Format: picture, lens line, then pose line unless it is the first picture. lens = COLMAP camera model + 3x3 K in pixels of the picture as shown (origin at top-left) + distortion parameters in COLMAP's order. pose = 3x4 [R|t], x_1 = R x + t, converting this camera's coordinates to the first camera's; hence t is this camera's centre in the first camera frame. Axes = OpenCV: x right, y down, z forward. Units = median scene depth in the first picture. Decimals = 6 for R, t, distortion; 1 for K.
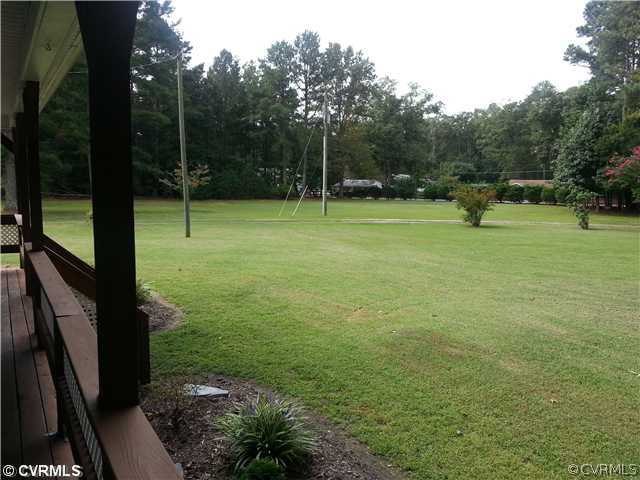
lens RADIAL K [[536.2, 0, 318.8], [0, 536.2, 267.9], [0, 0, 1]] dist [0.006742, 0.000994]
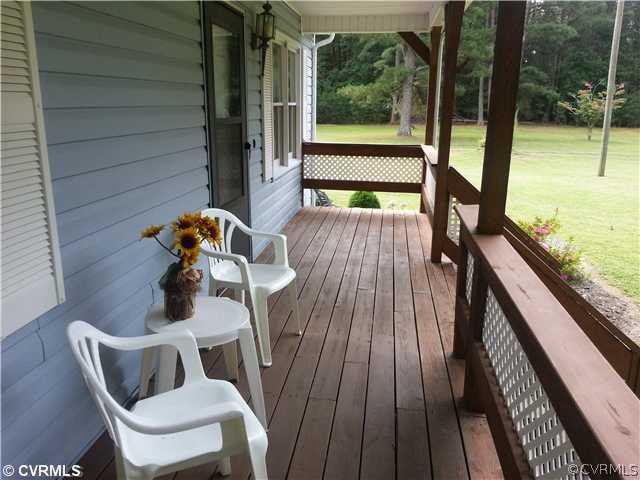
lens RADIAL K [[535.6, 0, 316.0], [0, 535.6, 241.2], [0, 0, 1]] dist [-0.003369, -0.007744]
pose [[0.784597, 0.143181, -0.603247, -0.079490], [-0.090006, 0.988966, 0.117667, -0.016163], [0.613439, -0.038025, 0.788826, 0.113943]]
